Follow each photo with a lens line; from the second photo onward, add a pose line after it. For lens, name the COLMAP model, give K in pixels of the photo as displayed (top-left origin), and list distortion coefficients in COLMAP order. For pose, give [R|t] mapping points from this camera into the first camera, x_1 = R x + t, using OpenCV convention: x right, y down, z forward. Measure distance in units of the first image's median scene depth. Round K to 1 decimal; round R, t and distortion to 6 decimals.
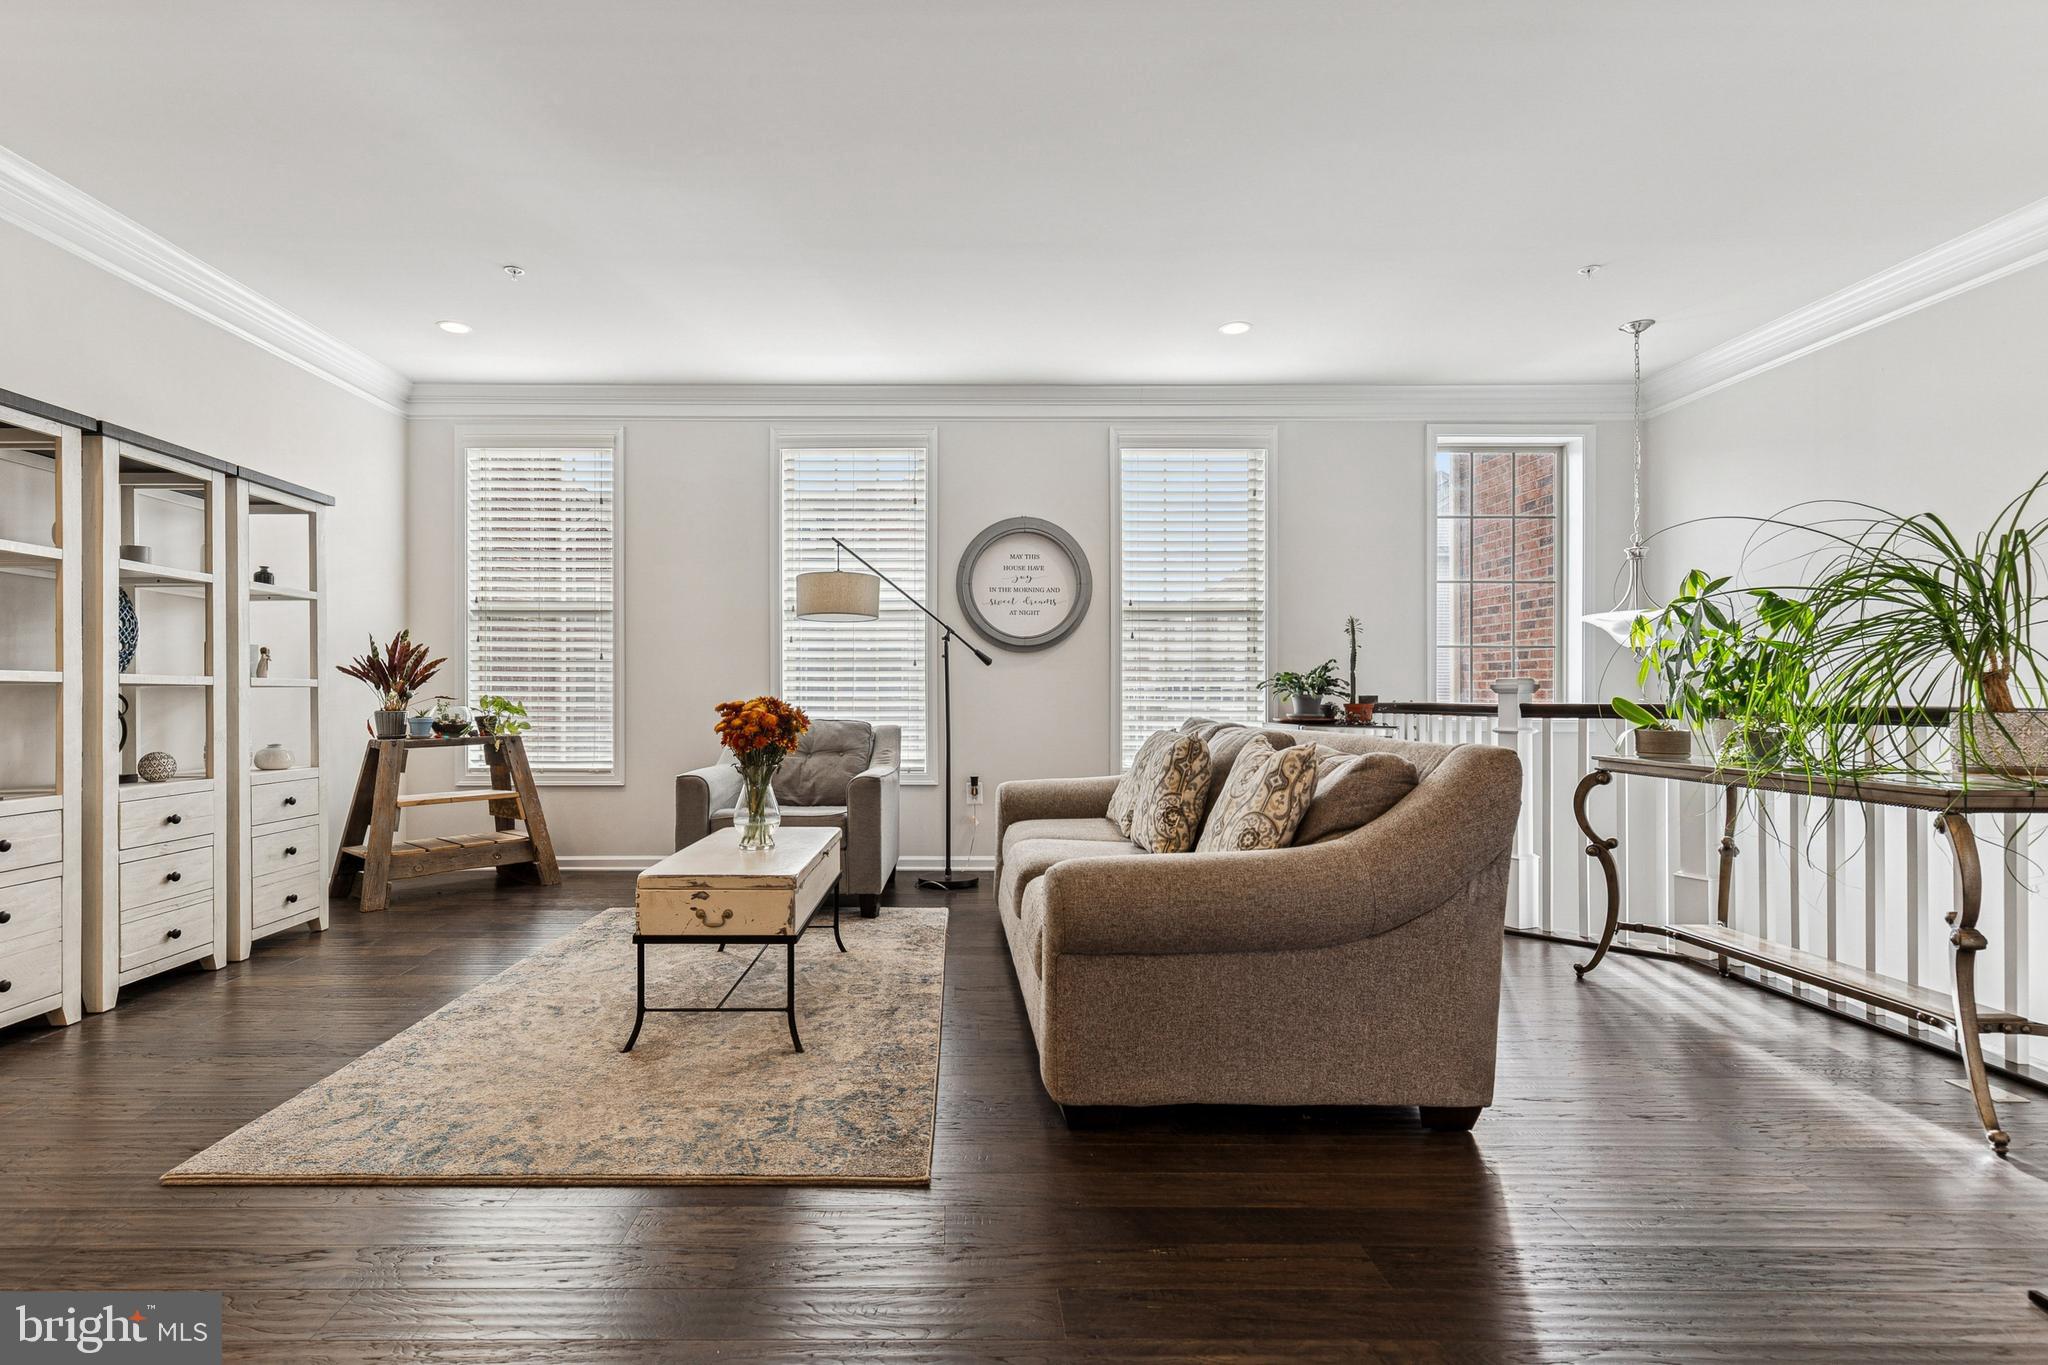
lens RADIAL K [[1020.5, 0, 1018.7], [0, 1020.5, 686.1], [0, 0, 1]] dist [0.007532, 0.000299]
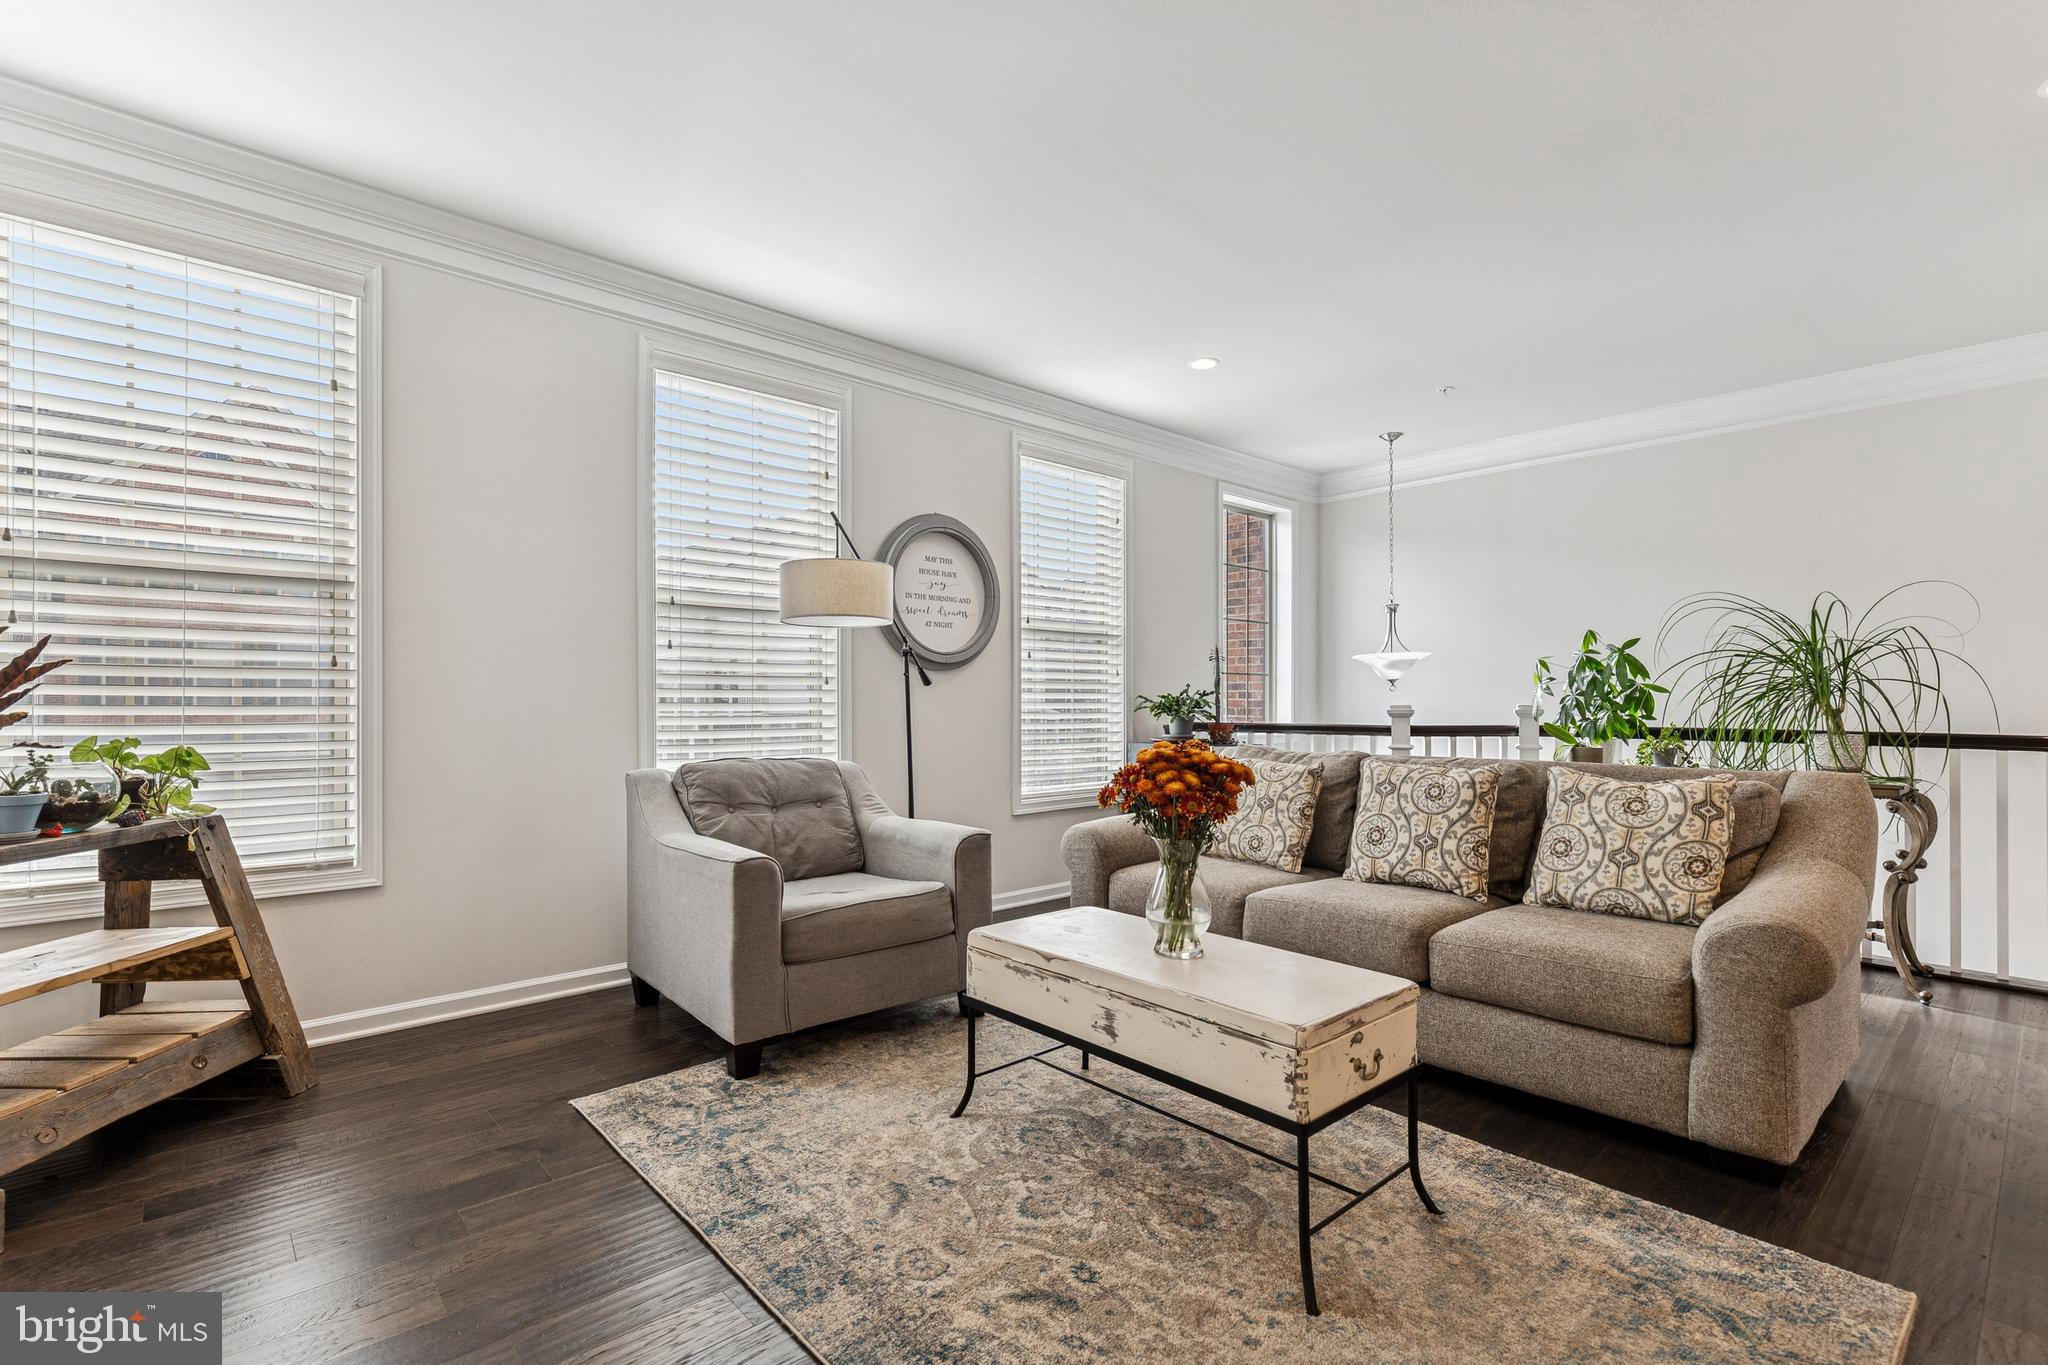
lens RADIAL K [[943.7, 0, 1024.9], [0, 943.7, 687.2], [0, 0, 1]] dist [0.005141, 0.000569]
pose [[0.739769, 0.009860, 0.672788, -0.480241], [-0.007351, 0.999951, -0.006572, -0.013947], [-0.672821, -0.000084, 0.739806, 0.357686]]
